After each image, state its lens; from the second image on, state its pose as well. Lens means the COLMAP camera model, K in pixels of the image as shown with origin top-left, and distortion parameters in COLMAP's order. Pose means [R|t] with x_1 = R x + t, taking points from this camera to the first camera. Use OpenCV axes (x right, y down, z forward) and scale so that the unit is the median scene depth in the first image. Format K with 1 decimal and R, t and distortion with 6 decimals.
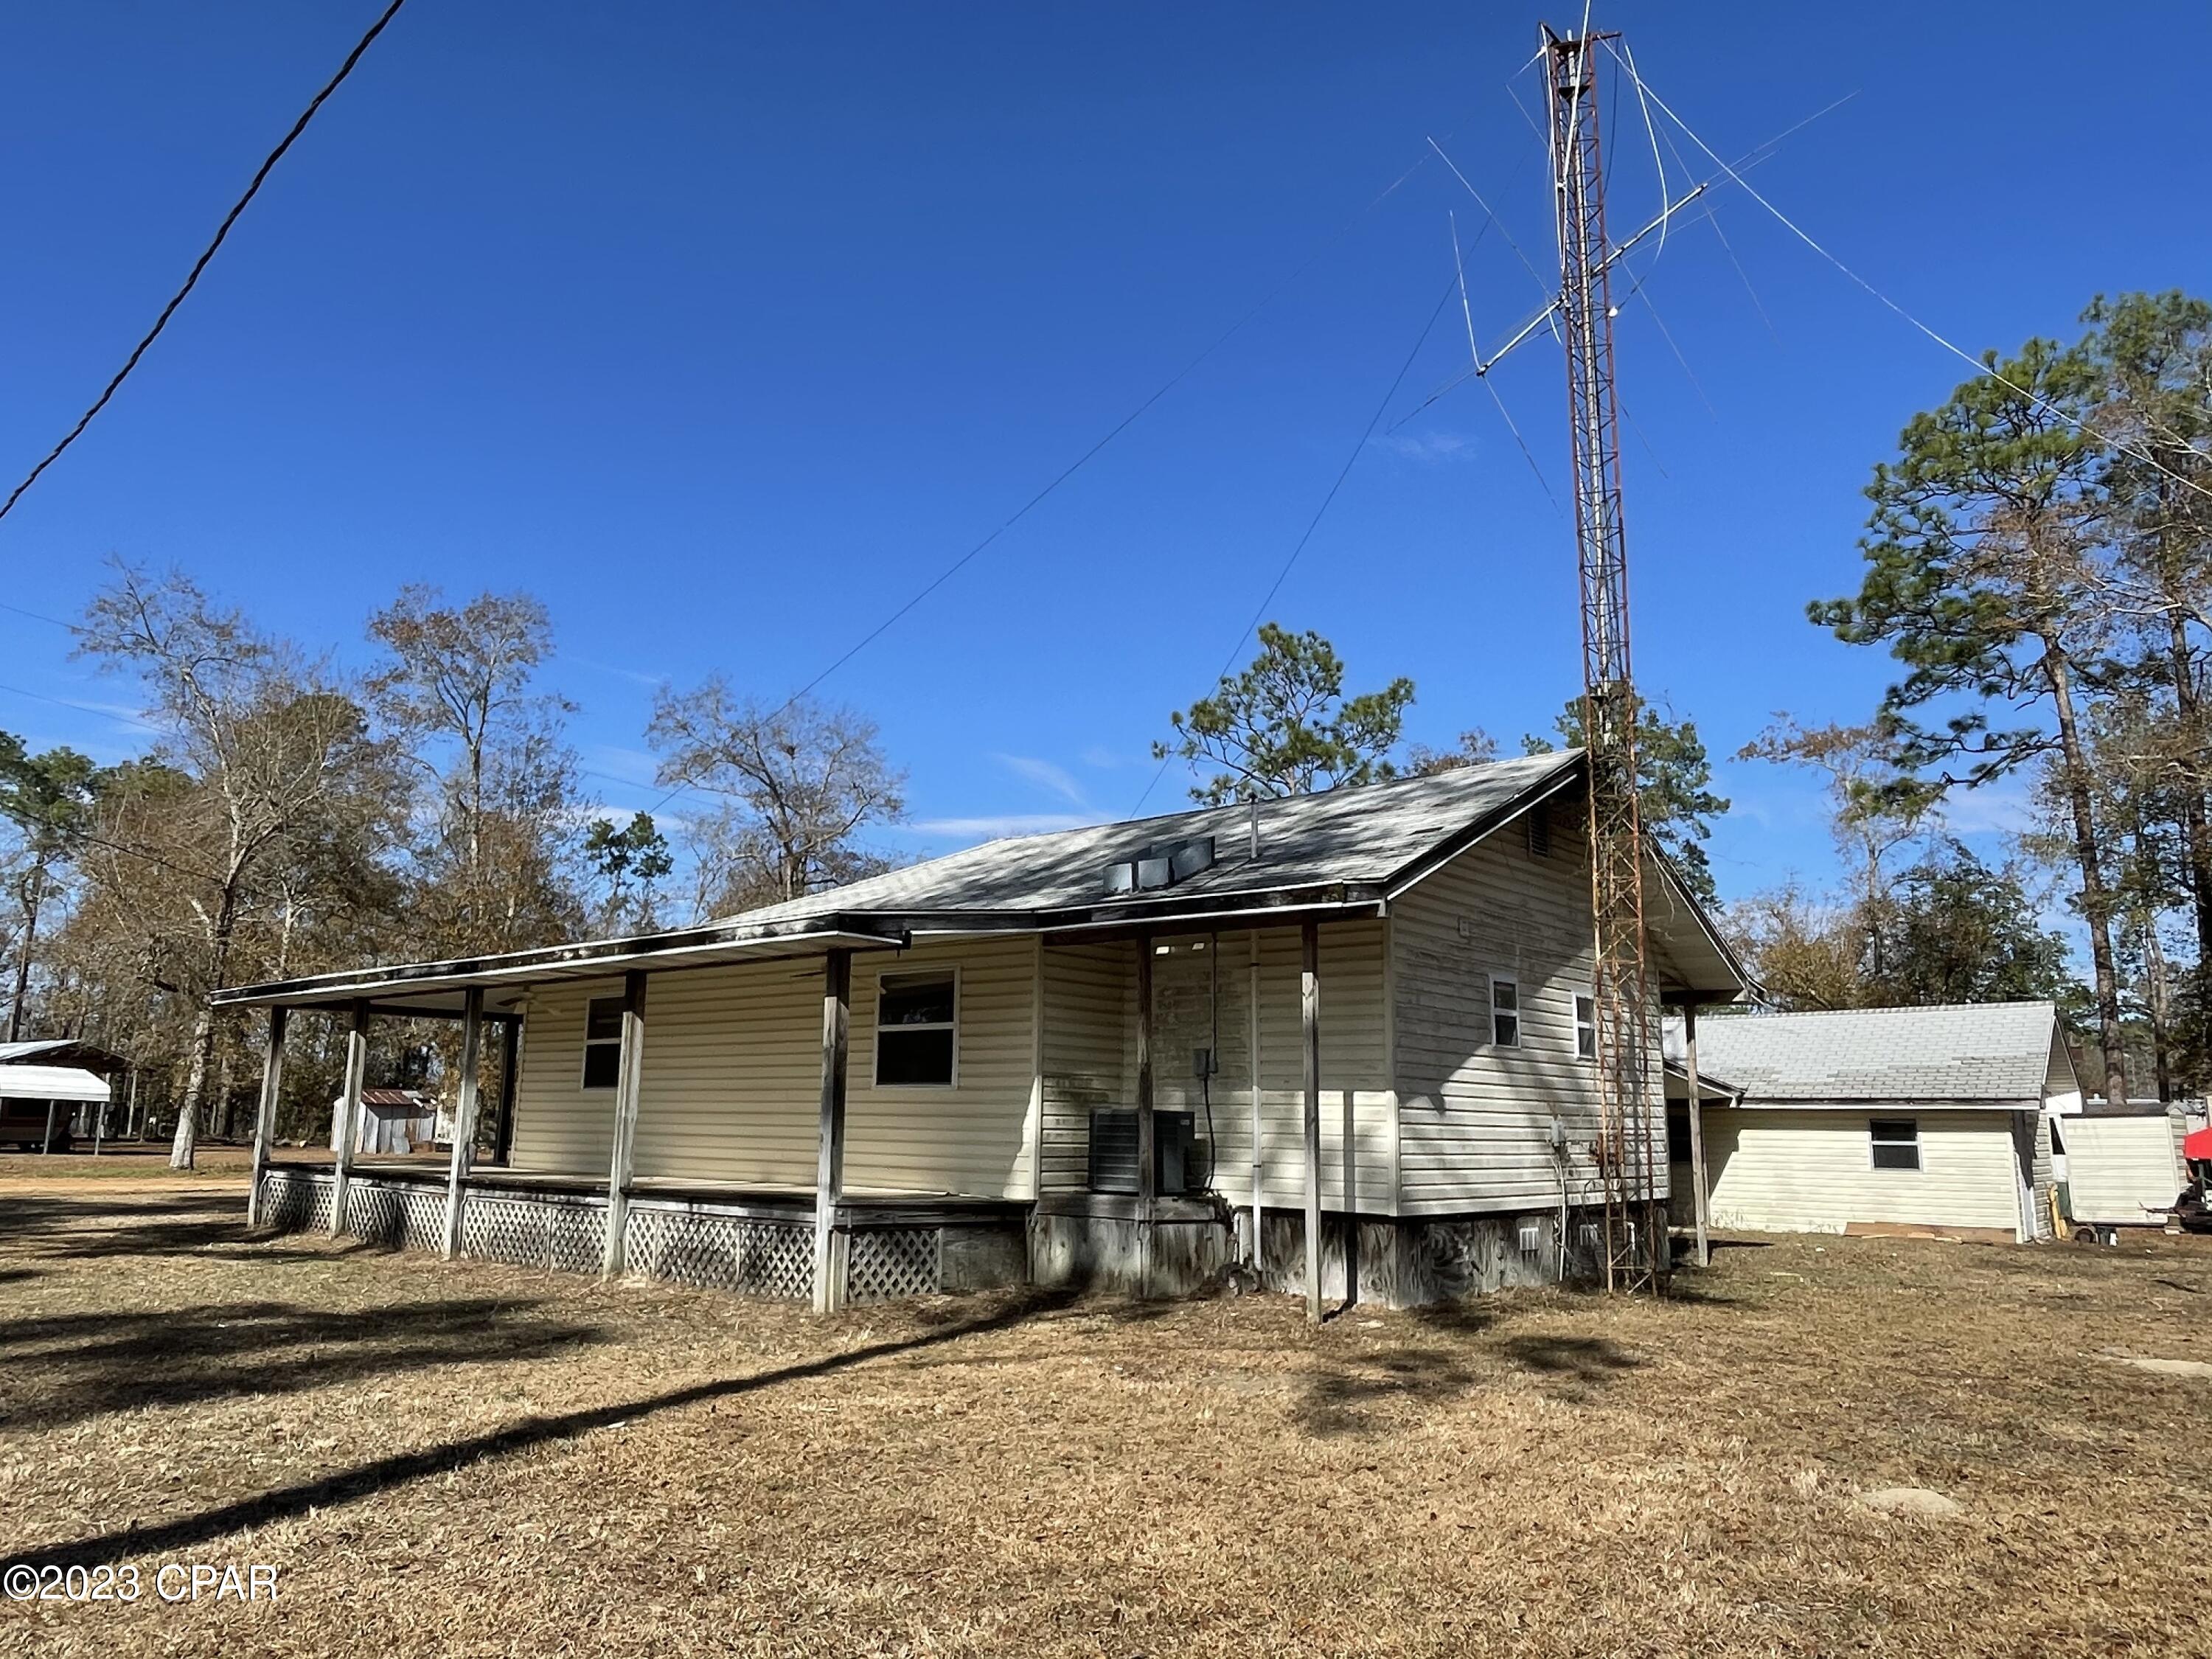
lens RADIAL K [[1505.6, 0, 1106.0], [0, 1505.6, 829.5], [0, 0, 1]] dist [-0.004000, -0.000753]
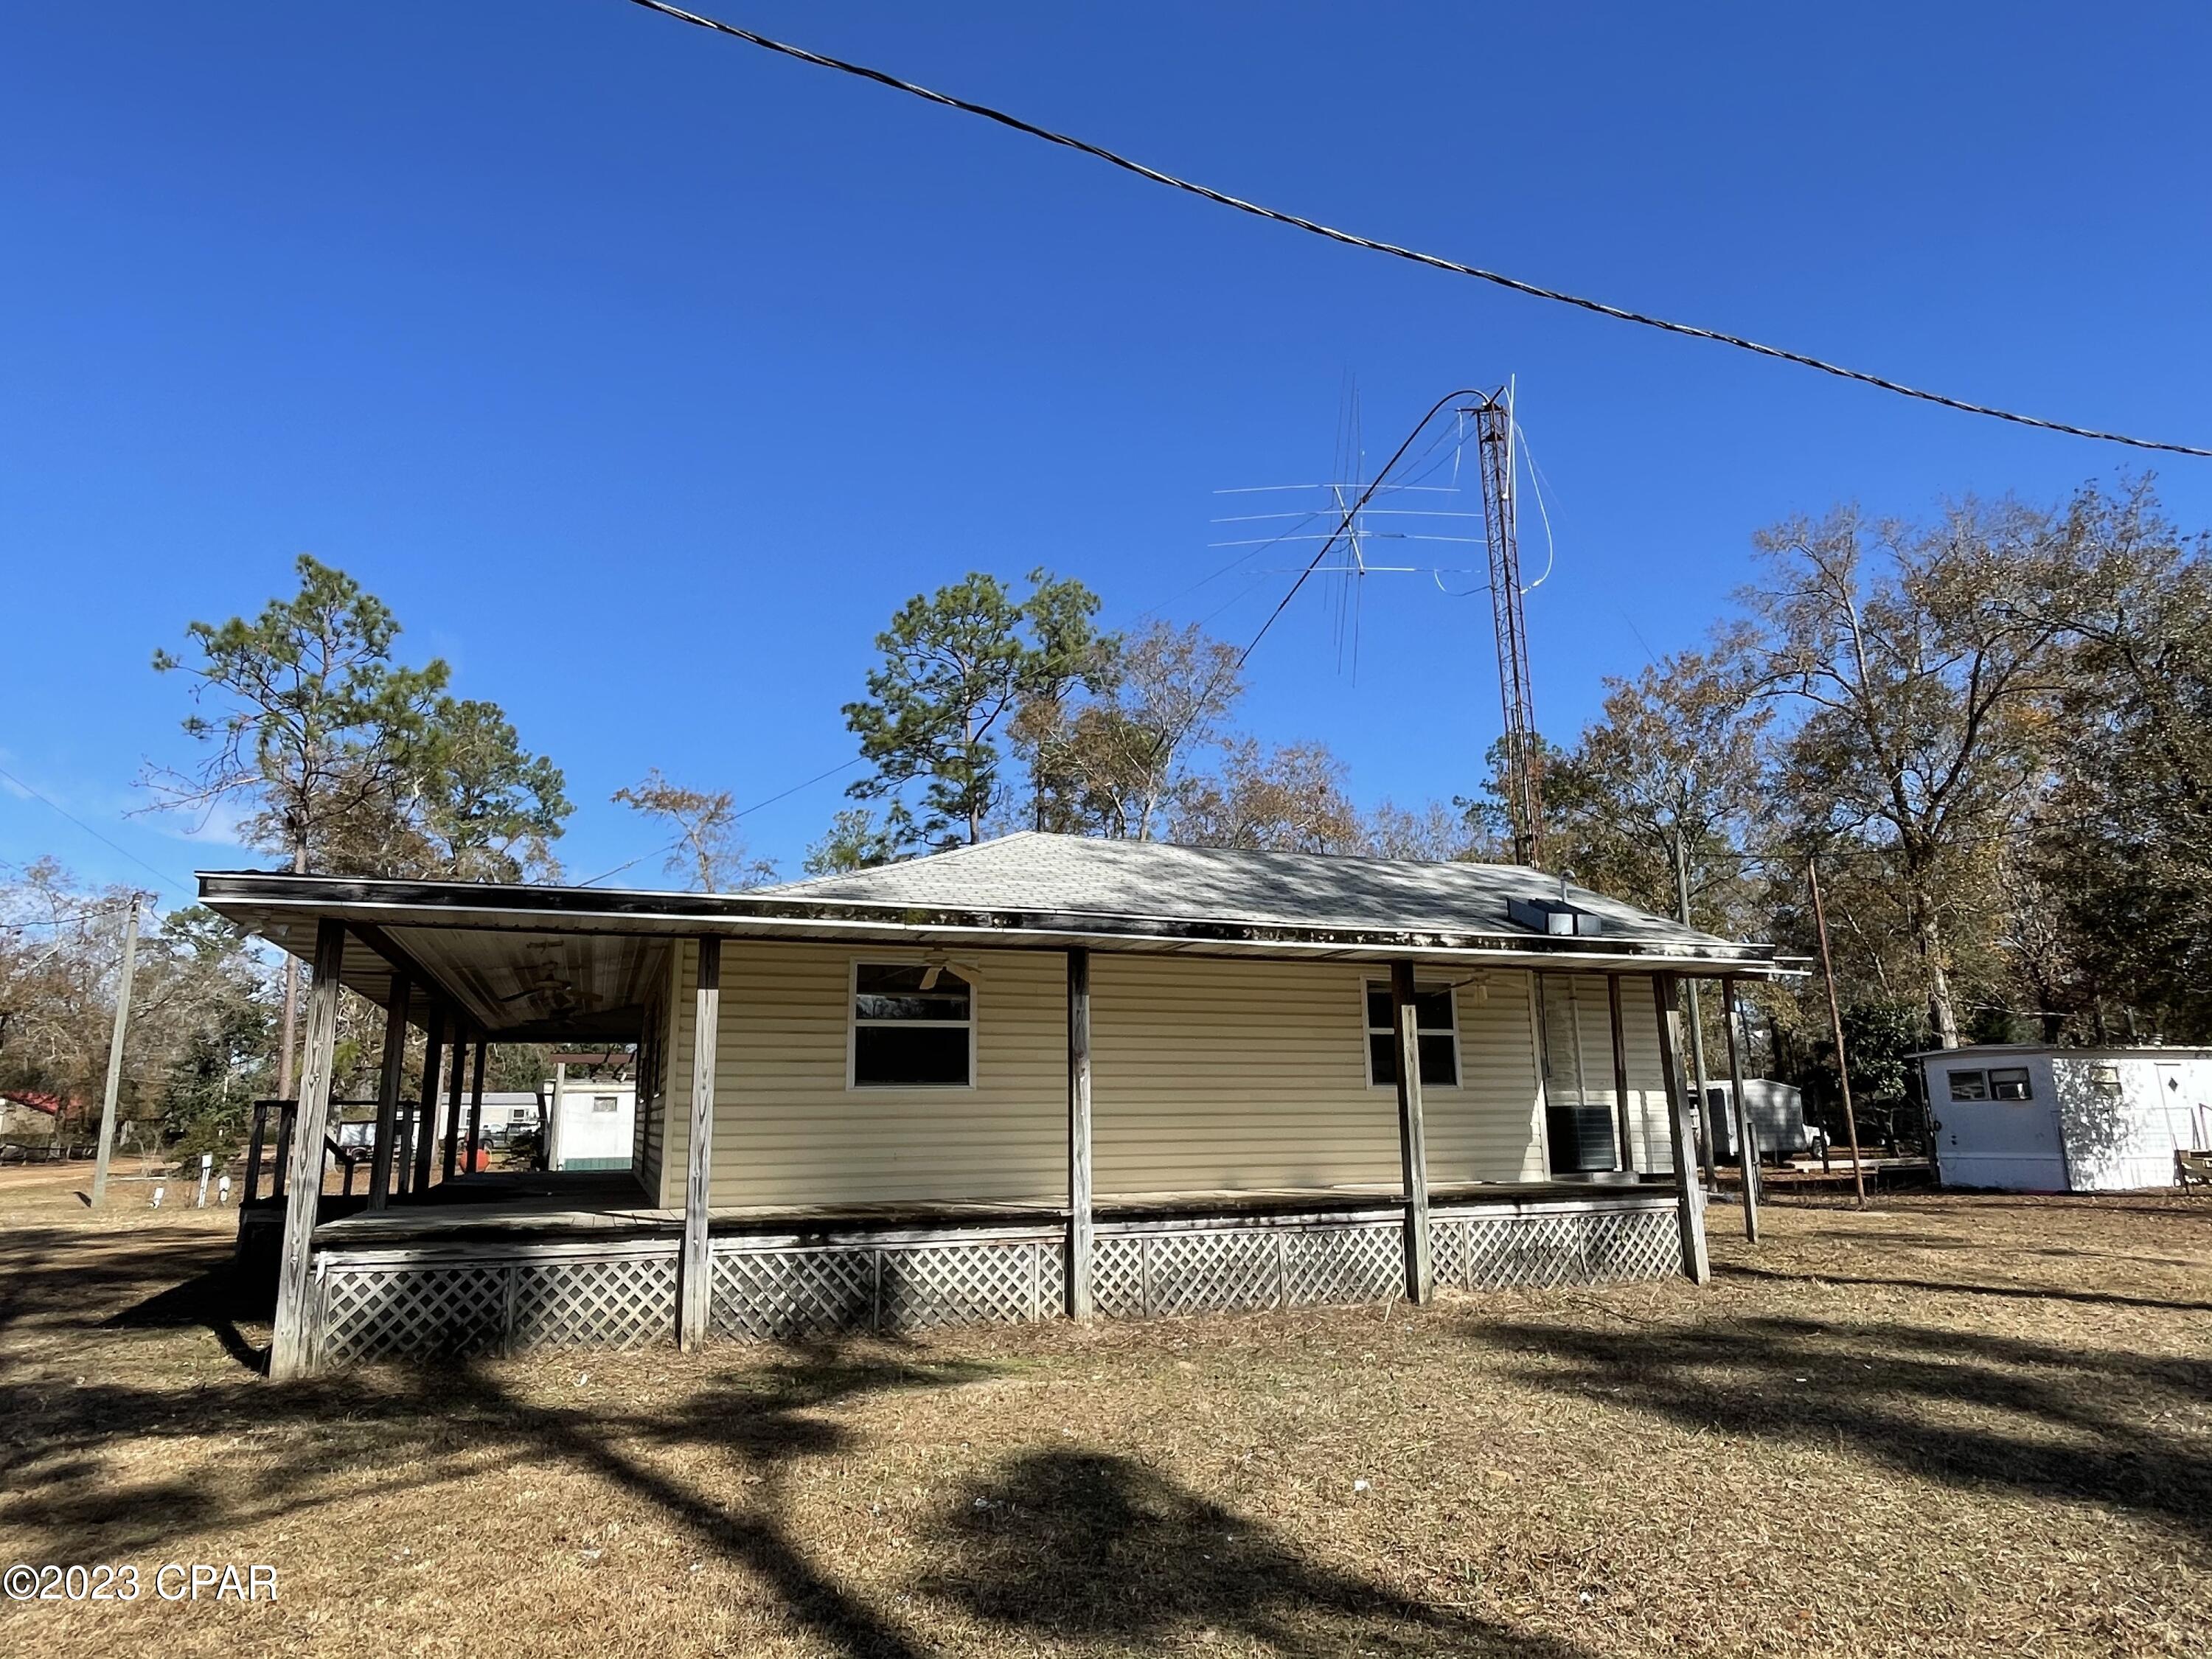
lens RADIAL K [[1288.6, 0, 1106.0], [0, 1288.6, 829.5], [0, 0, 1]] dist [0.002144, 0.000105]
pose [[0.476636, 0.173717, 0.861766, -1.133383], [-0.153424, 0.981675, -0.113031, 0.136174], [-0.865609, -0.078341, 0.494554, 0.796068]]
